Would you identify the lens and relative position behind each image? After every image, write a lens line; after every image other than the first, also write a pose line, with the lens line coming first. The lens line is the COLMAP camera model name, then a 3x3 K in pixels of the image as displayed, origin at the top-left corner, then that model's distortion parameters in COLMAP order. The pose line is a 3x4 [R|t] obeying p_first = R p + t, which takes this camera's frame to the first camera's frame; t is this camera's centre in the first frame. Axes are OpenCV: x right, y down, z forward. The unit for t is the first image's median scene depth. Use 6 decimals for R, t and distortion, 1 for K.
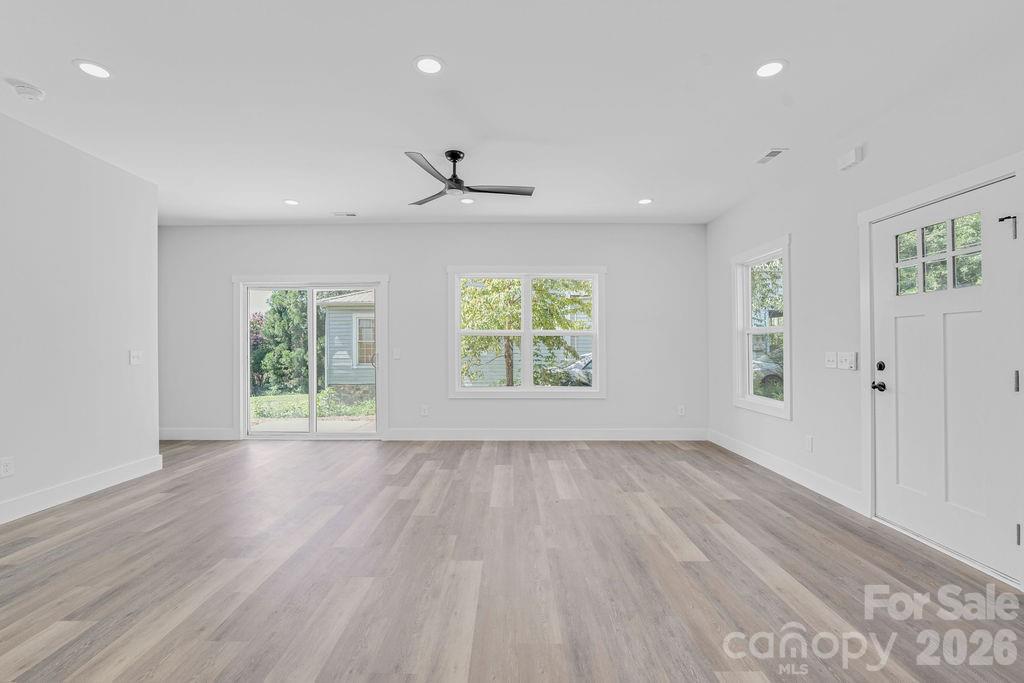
lens RADIAL K [[476.7, 0, 505.0], [0, 476.7, 343.2], [0, 0, 1]] dist [-0.030396, 0.000758]
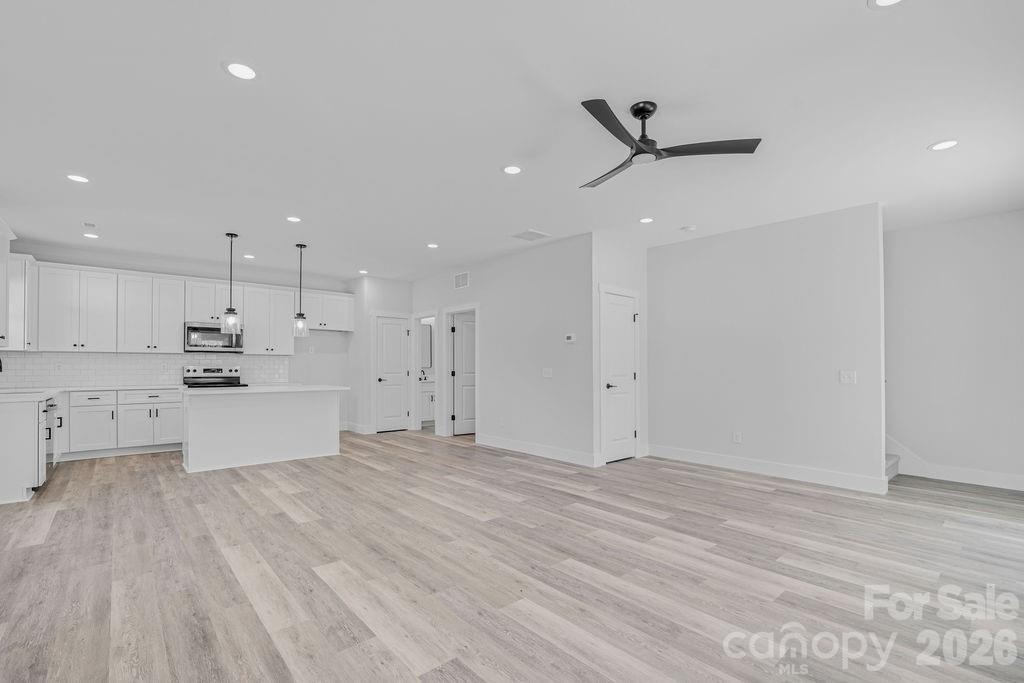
lens RADIAL K [[462.8, 0, 528.9], [0, 462.8, 355.0], [0, 0, 1]] dist [-0.032061, 0.000706]
pose [[-0.733016, -0.018060, -0.679972, 0.679316], [0.000915, 0.999620, -0.027536, 0.009155], [0.680211, -0.020806, -0.732721, 1.817888]]
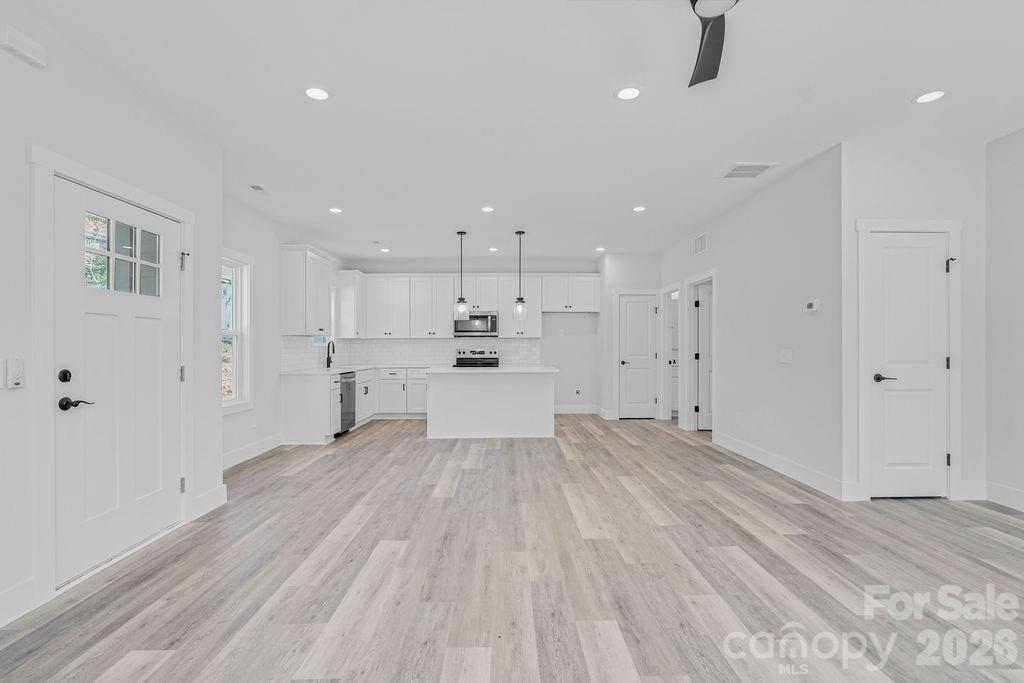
lens RADIAL K [[484.9, 0, 512.0], [0, 484.9, 341.5], [0, 0, 1]] dist [-0.021359, 0.000763]
pose [[-0.999677, 0.002179, -0.025303, 0.130253], [0.002640, 0.999831, -0.018208, 0.010485], [0.025259, -0.018269, -0.999514, 1.872941]]
